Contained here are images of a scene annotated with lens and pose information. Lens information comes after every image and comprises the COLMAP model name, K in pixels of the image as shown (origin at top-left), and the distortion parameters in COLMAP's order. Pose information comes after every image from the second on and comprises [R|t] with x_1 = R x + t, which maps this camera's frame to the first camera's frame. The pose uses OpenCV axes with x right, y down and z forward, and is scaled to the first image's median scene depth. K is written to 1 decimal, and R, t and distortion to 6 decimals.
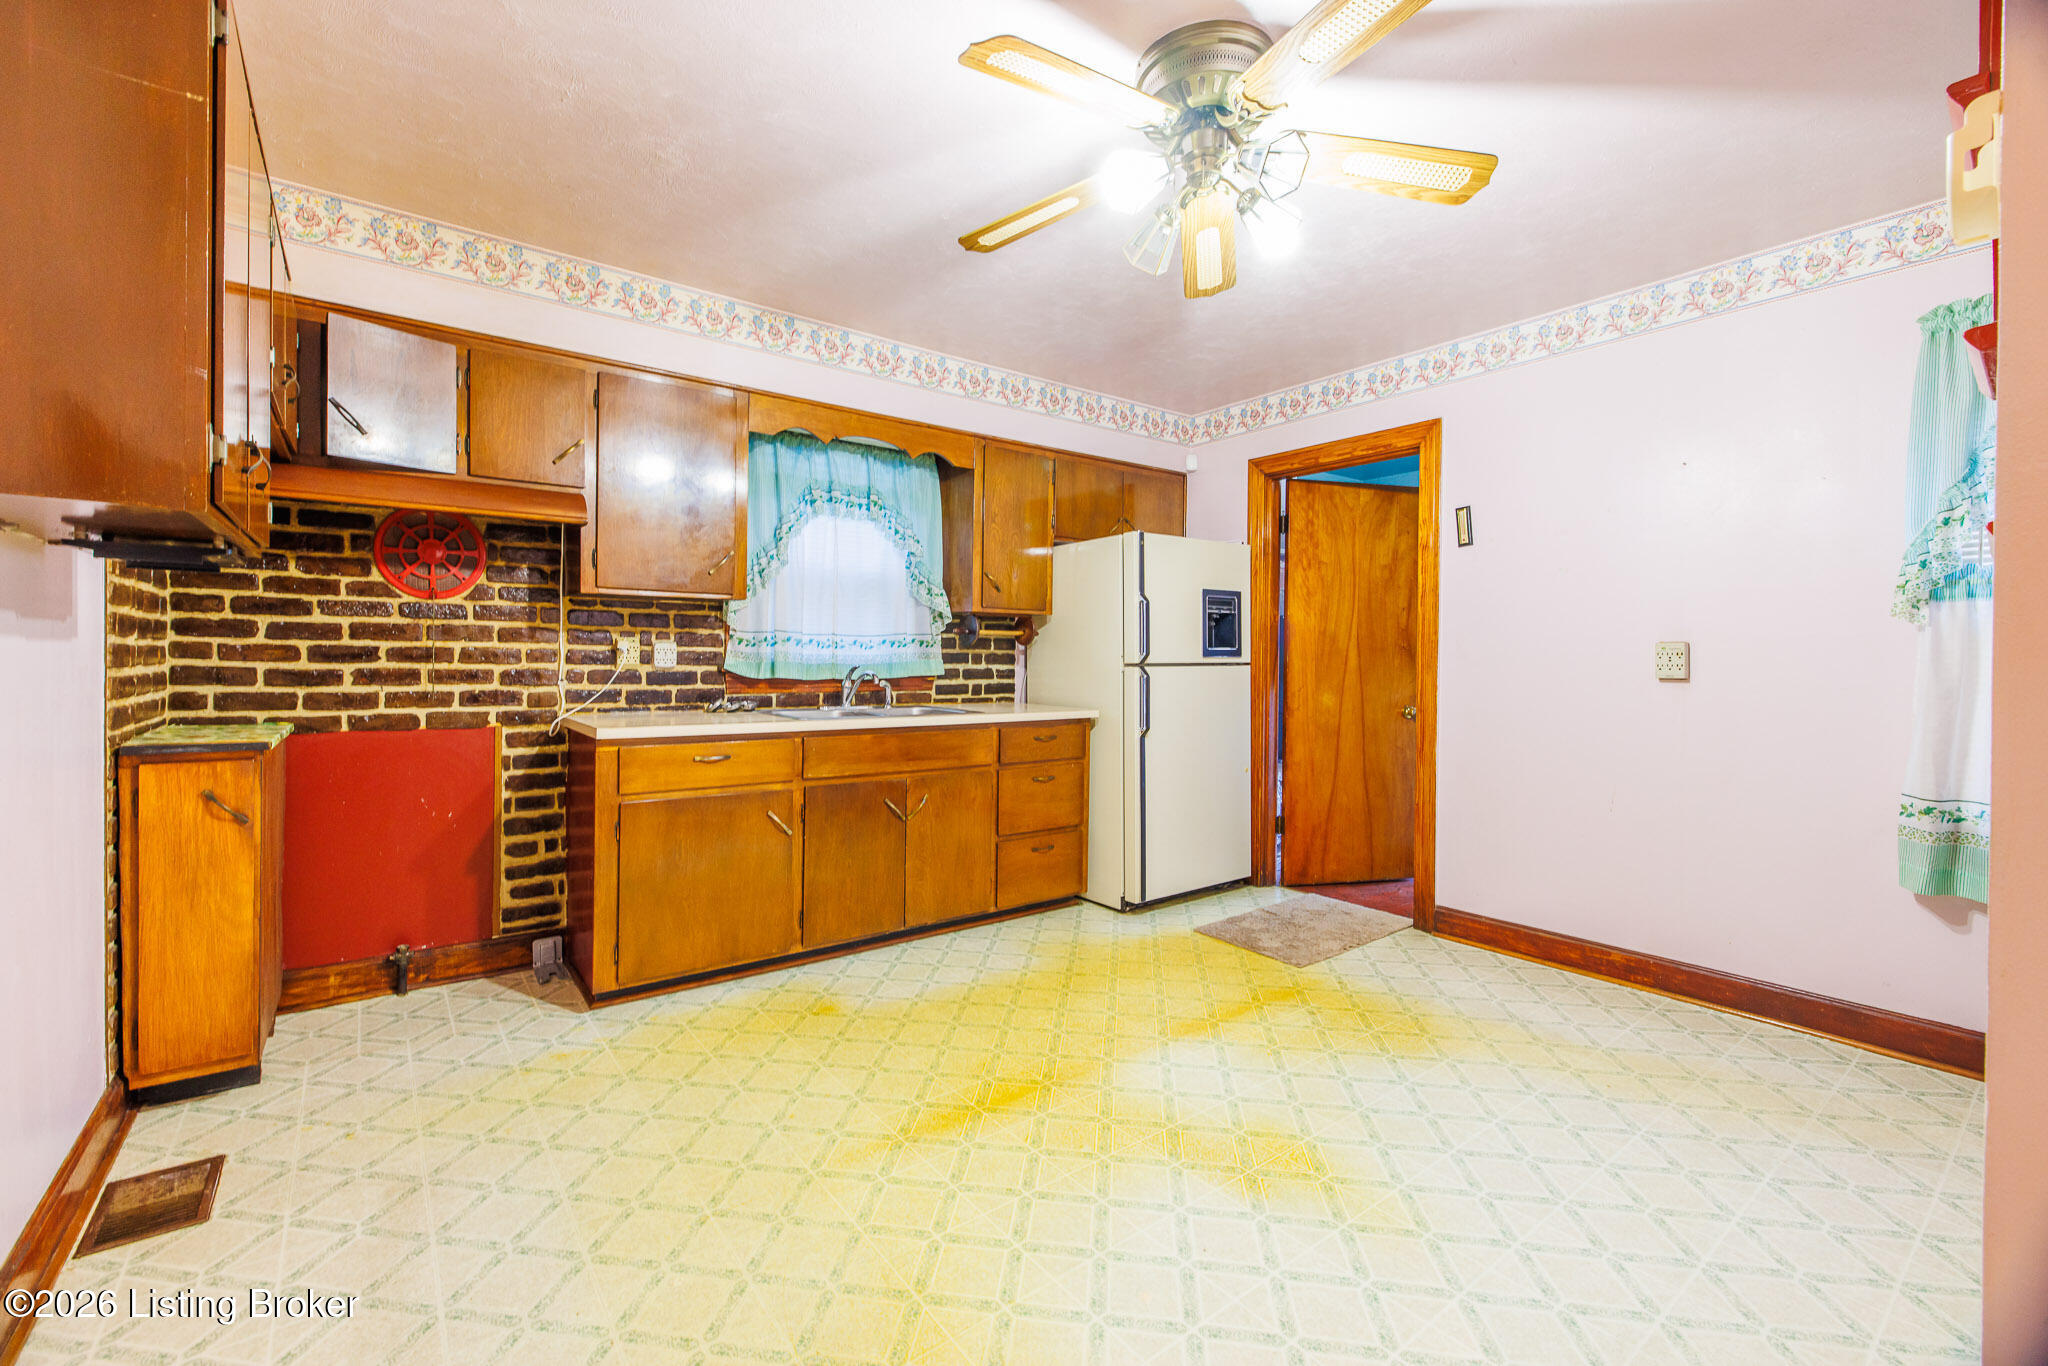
lens RADIAL K [[862.5, 0, 1000.4], [0, 862.5, 671.5], [0, 0, 1]] dist [0.000522, -0.000171]
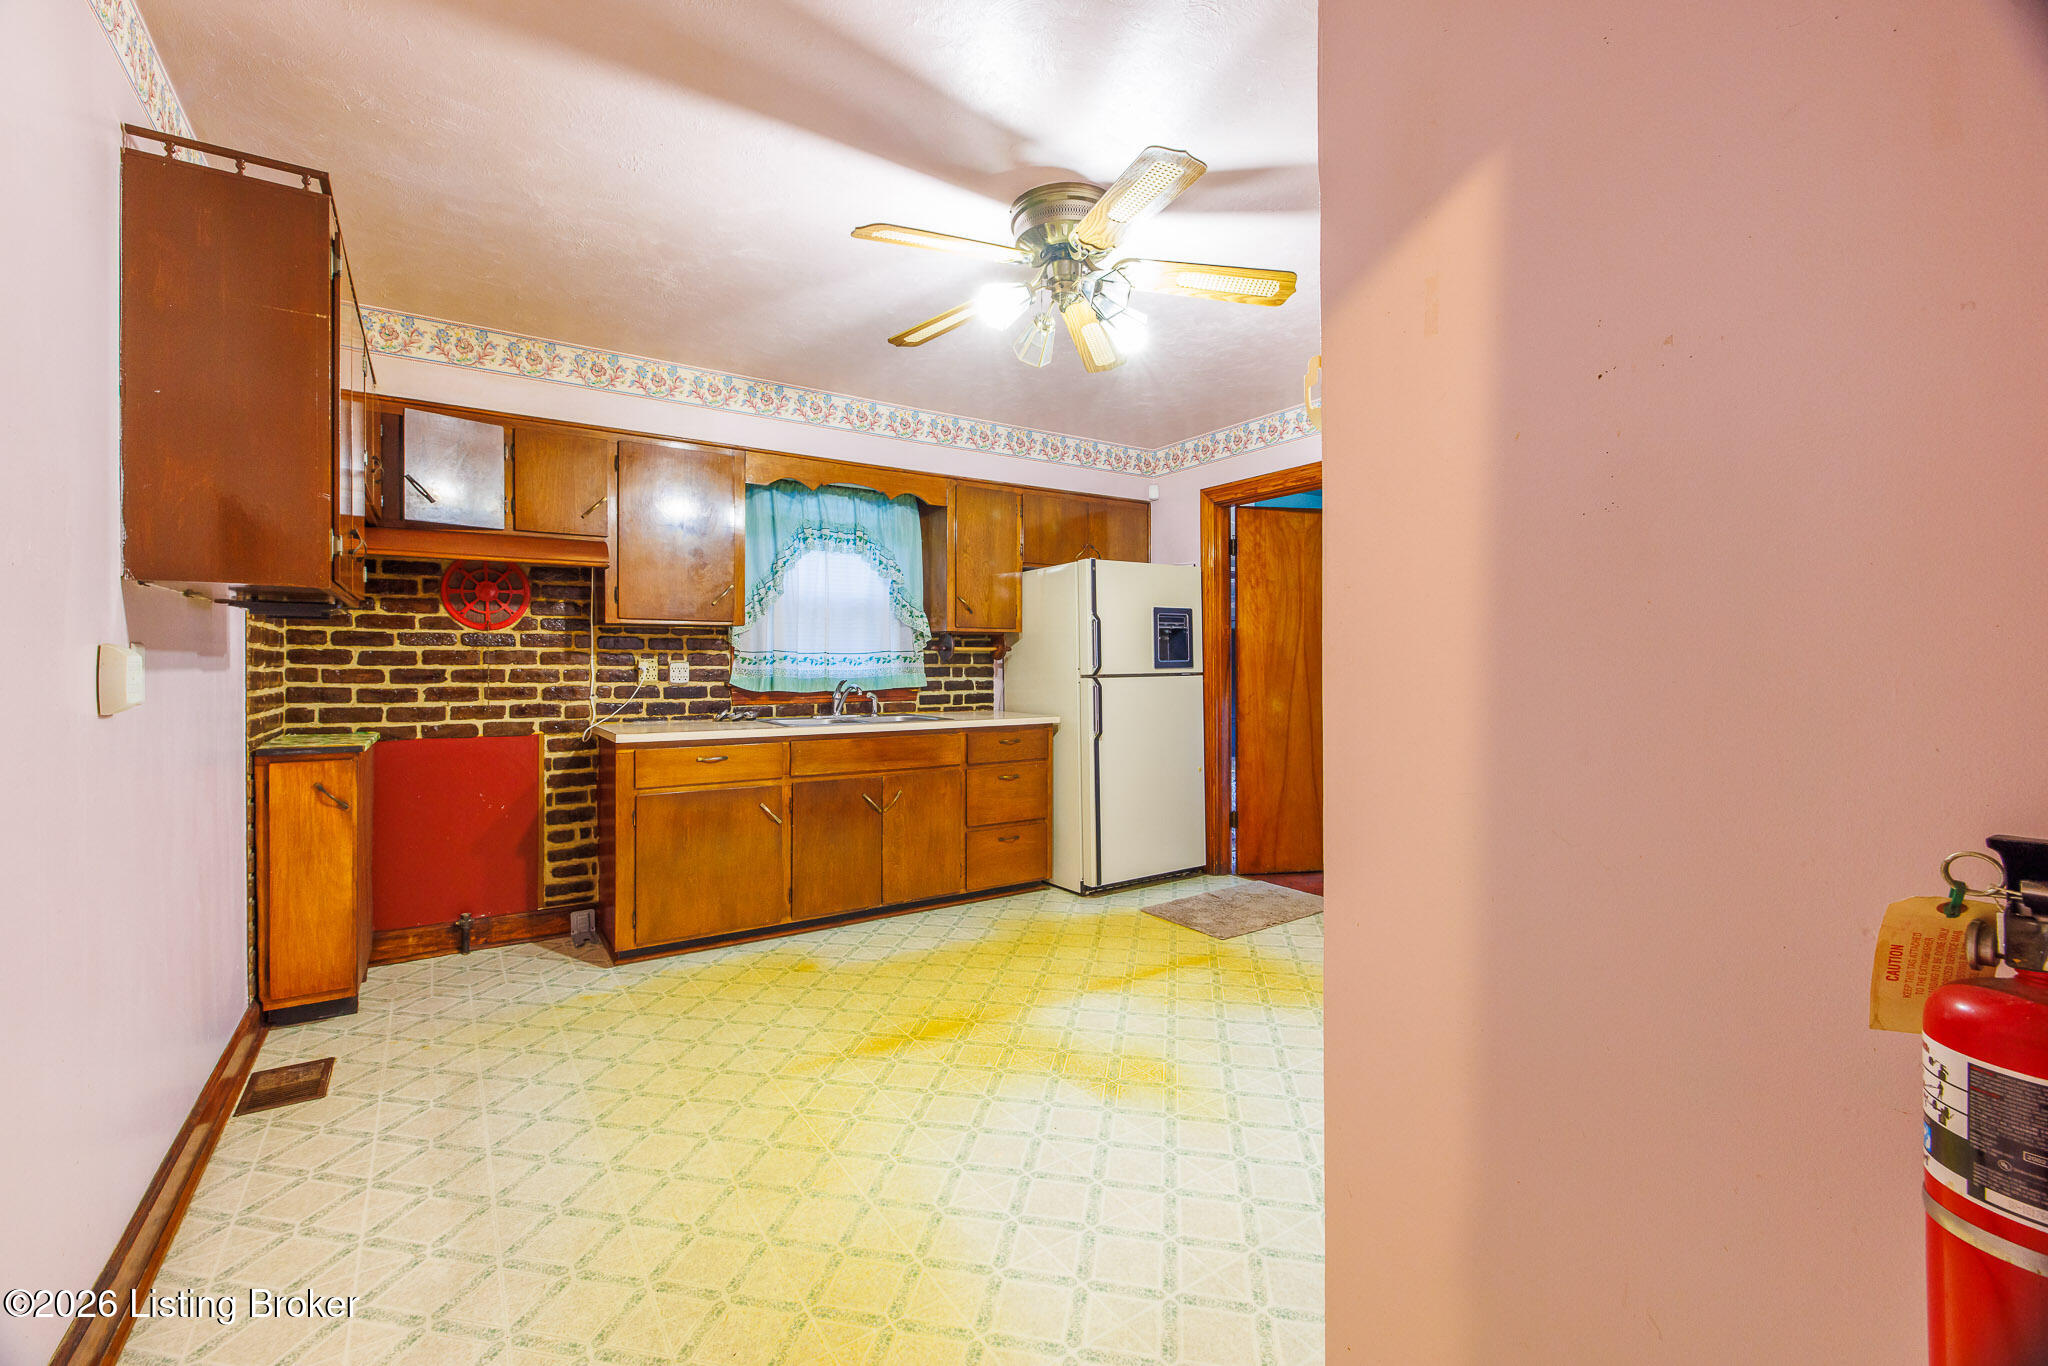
lens RADIAL K [[862.0, 0, 1001.6], [0, 862.0, 674.9], [0, 0, 1]] dist [-0.000301, -0.000033]
pose [[0.998400, -0.011676, -0.055334, 0.132909], [0.011295, 0.999910, -0.007185, -0.003446], [0.055413, 0.006548, 0.998442, -0.174713]]
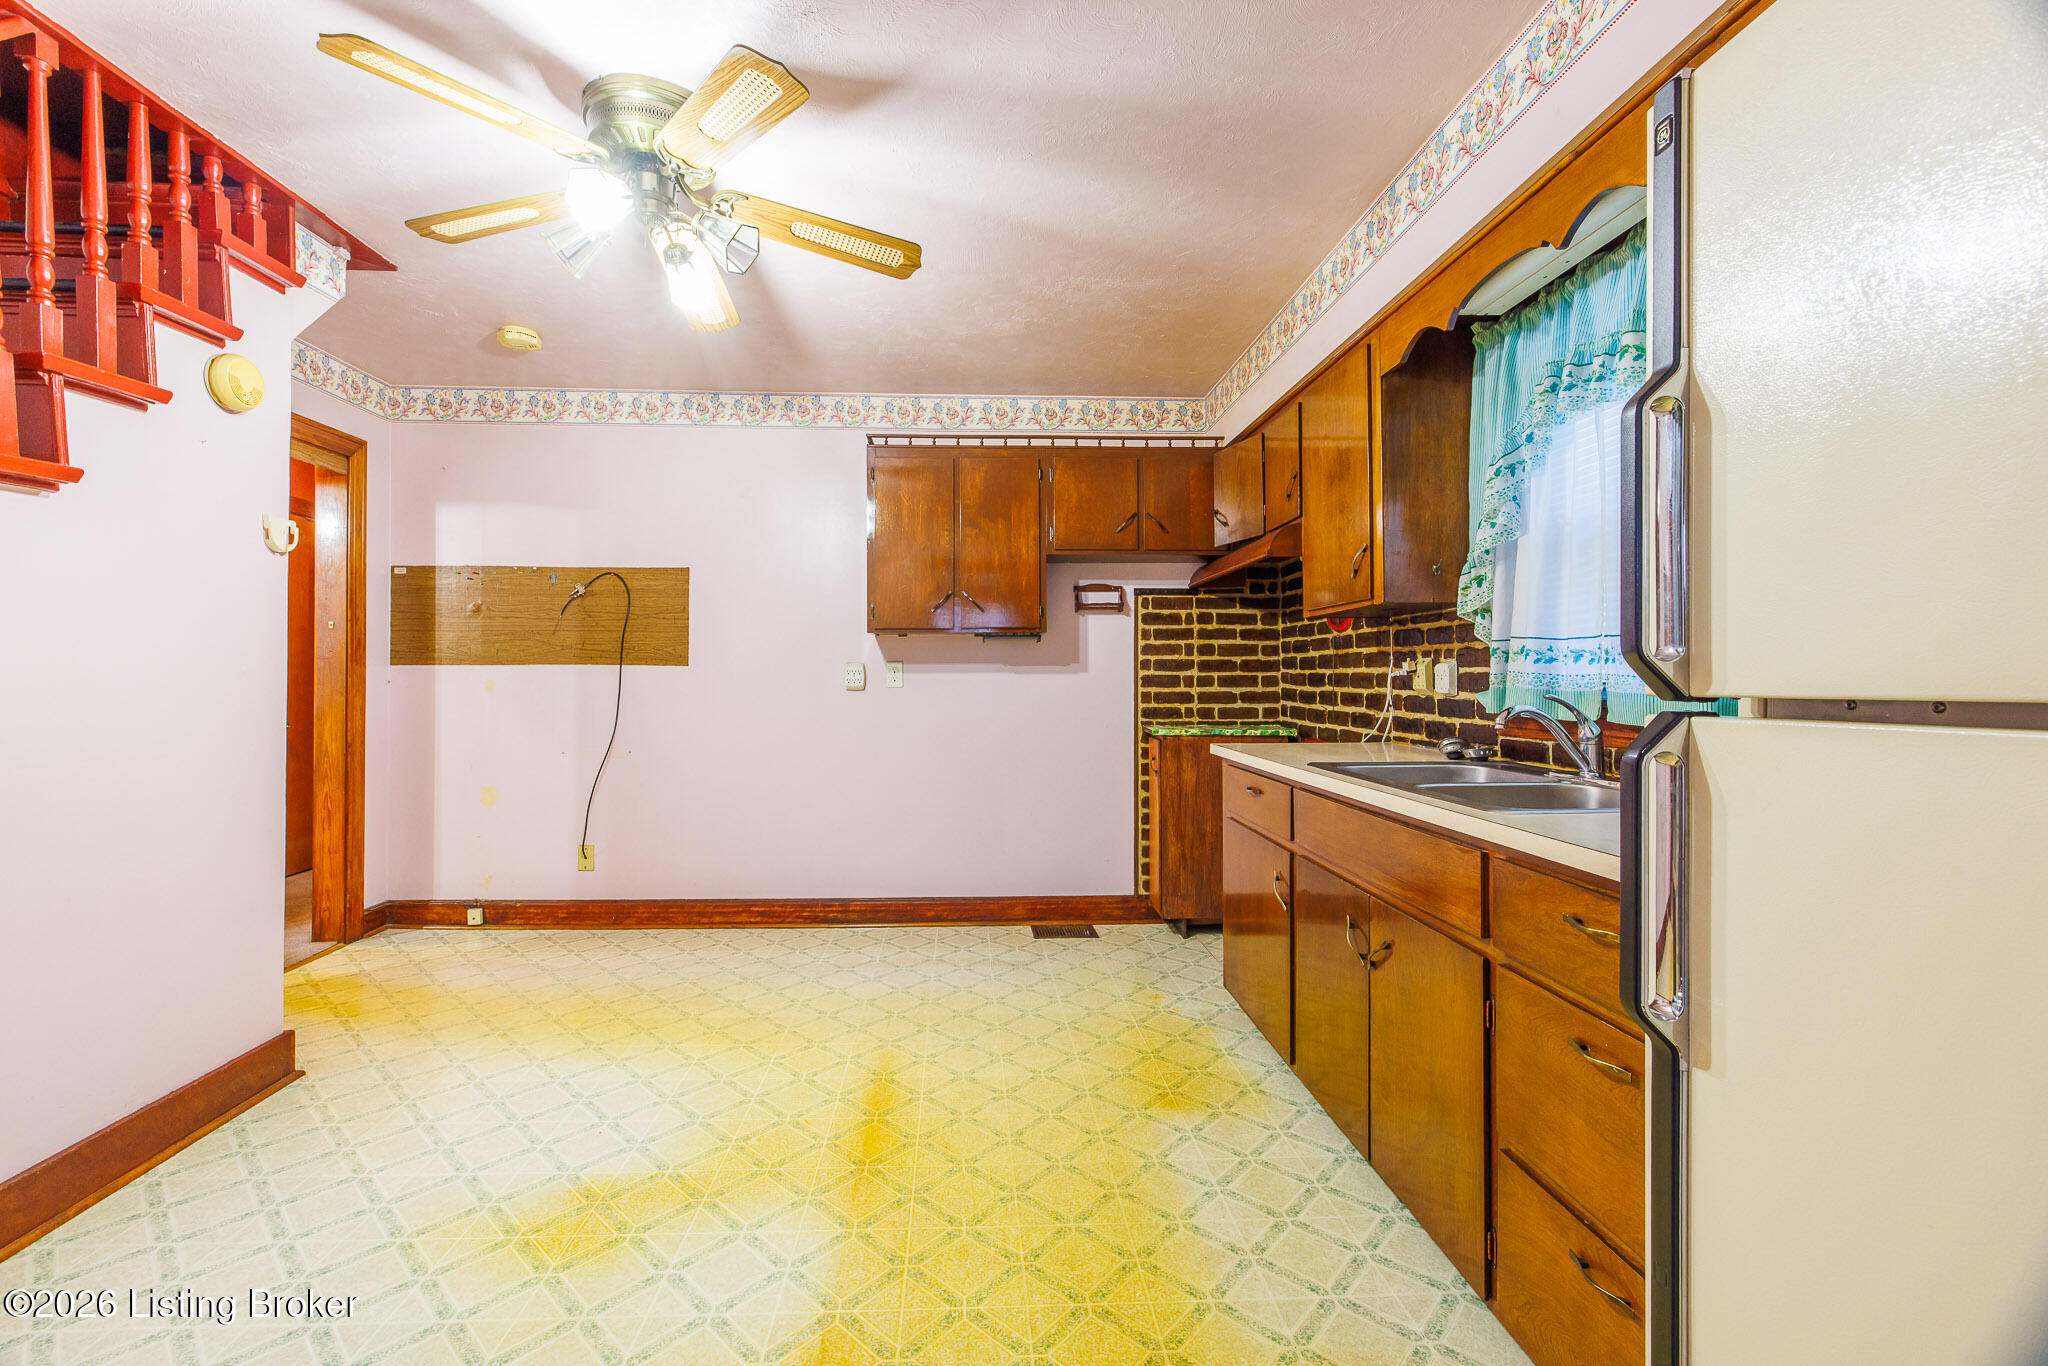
lens RADIAL K [[862.5, 0, 1000.4], [0, 862.5, 671.5], [0, 0, 1]] dist [0.000522, -0.000171]
pose [[-0.567988, -0.017024, -0.822861, 0.550516], [-0.017019, 0.999815, -0.008937, -0.012825], [0.822861, 0.008928, -0.568173, 1.257411]]
